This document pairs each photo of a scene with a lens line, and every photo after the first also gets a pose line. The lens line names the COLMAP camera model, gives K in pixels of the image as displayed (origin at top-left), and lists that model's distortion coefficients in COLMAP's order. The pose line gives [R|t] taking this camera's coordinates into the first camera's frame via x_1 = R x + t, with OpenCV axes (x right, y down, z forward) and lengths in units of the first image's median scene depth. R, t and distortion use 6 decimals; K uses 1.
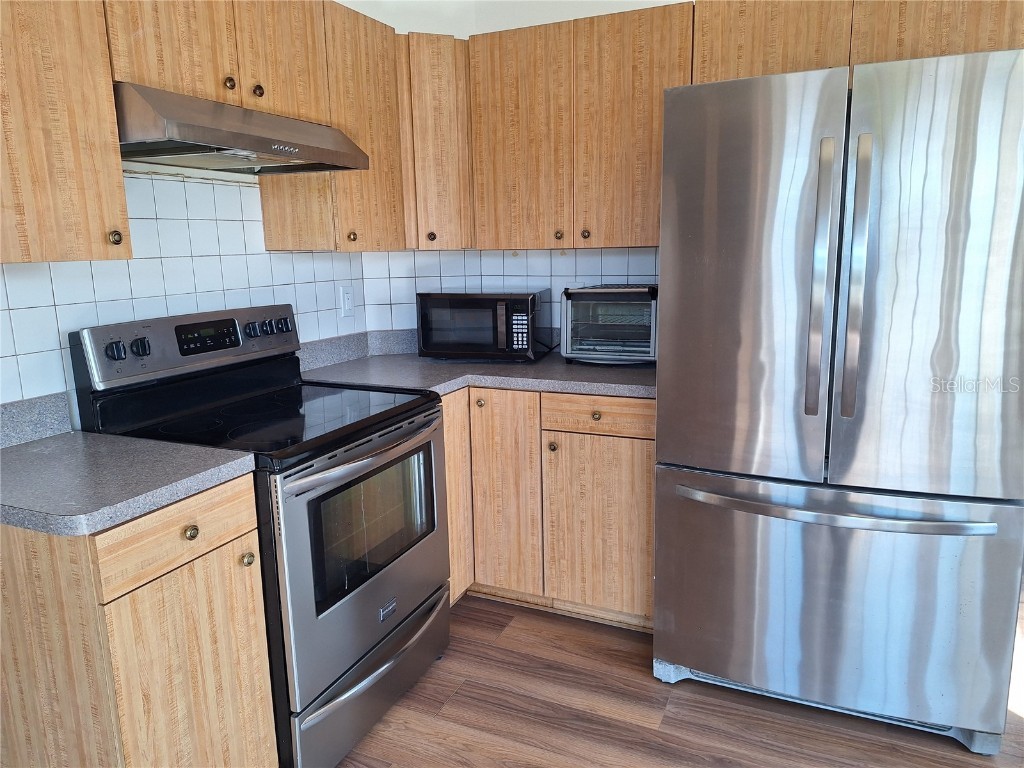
lens RADIAL K [[709.1, 0, 510.1], [0, 709.1, 373.4], [0, 0, 1]] dist [0.076307, -0.064874]
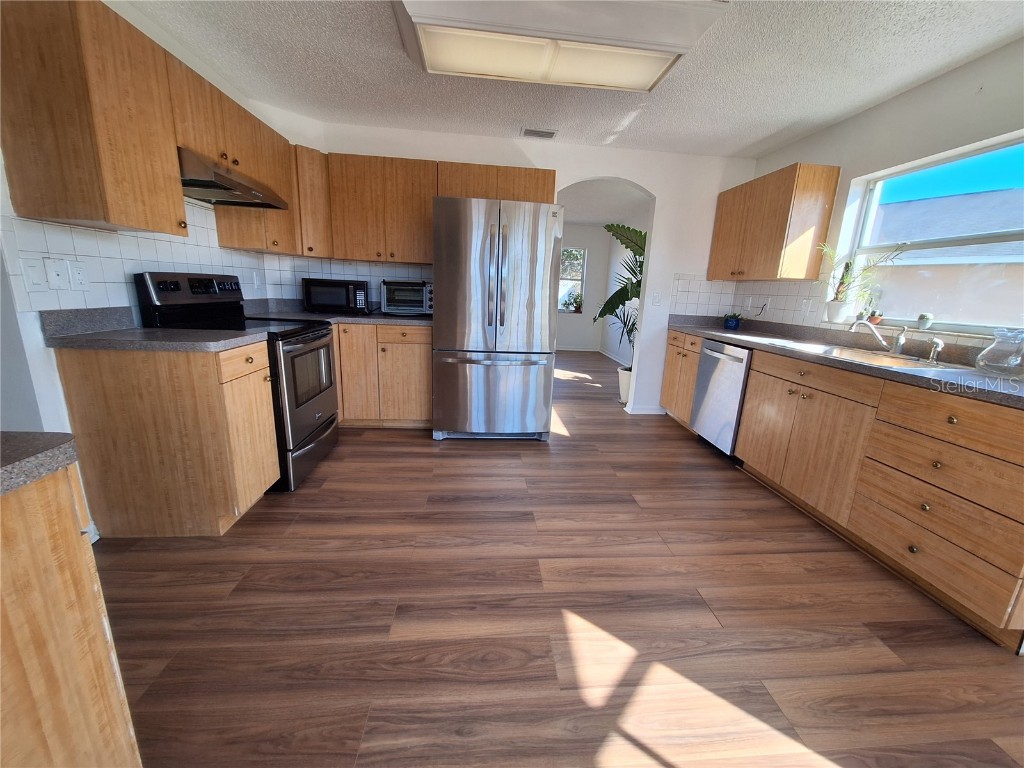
lens RADIAL K [[403.1, 0, 520.7], [0, 403.1, 381.8], [0, 0, 1]] dist [-0.005473, 0.000725]
pose [[0.867279, -0.051120, 0.495191, -0.203788], [0.025328, 0.997956, 0.058664, 0.144187], [-0.497178, -0.038336, 0.866801, -0.322829]]
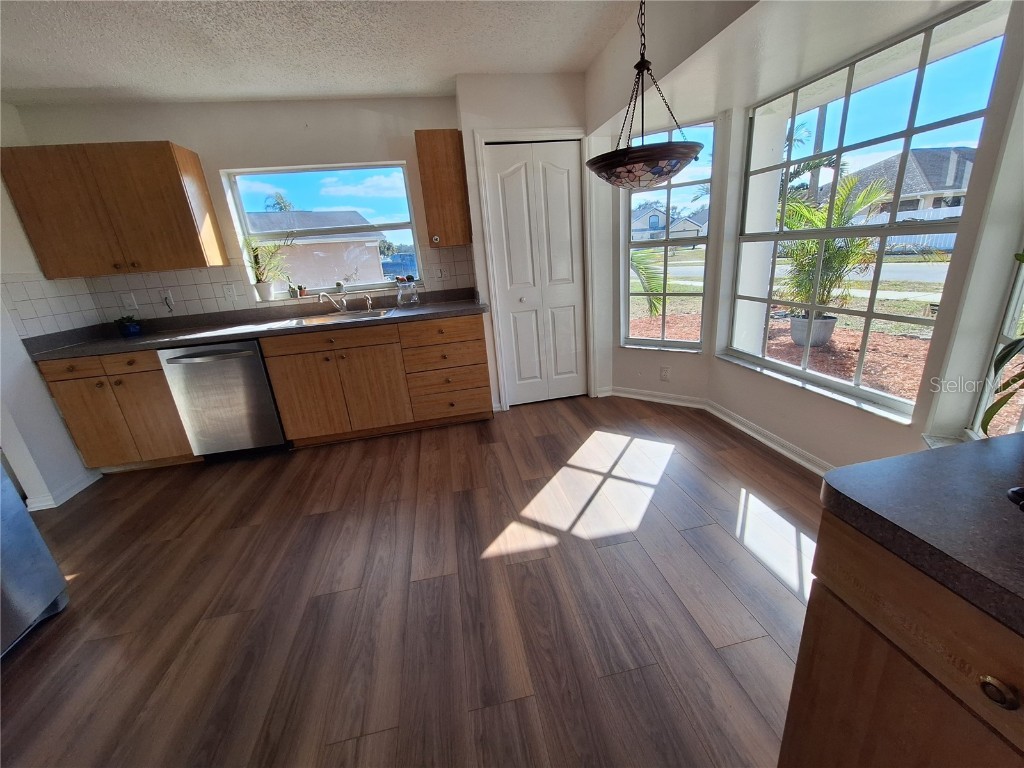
lens RADIAL K [[410.6, 0, 514.0], [0, 410.6, 384.8], [0, 0, 1]] dist [-0.000909, -0.000079]
pose [[-0.570481, -0.193760, 0.798128, -0.430035], [0.236184, 0.892023, 0.385372, -0.021674], [-0.786619, 0.408352, -0.463119, 0.351378]]
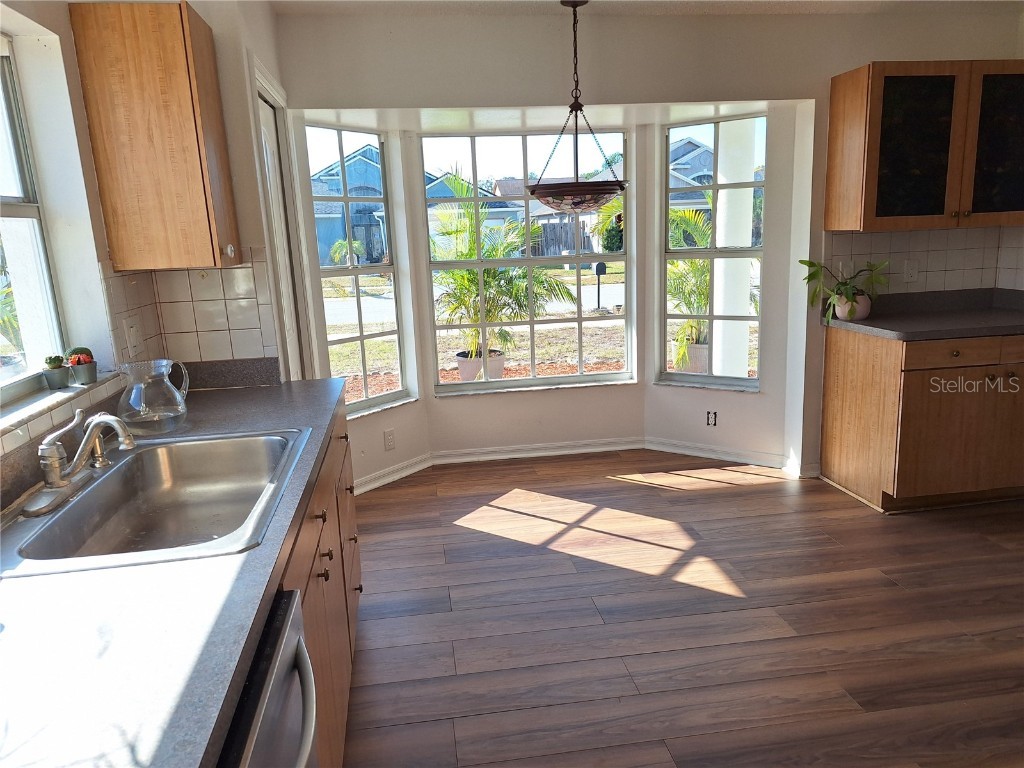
lens RADIAL K [[709.1, 0, 510.1], [0, 709.1, 373.4], [0, 0, 1]] dist [0.076307, -0.064874]
pose [[-0.840603, 0.157271, -0.518318, 1.029006], [-0.045575, 0.932990, 0.357006, -0.198785], [0.539732, 0.323723, -0.777106, 0.774058]]
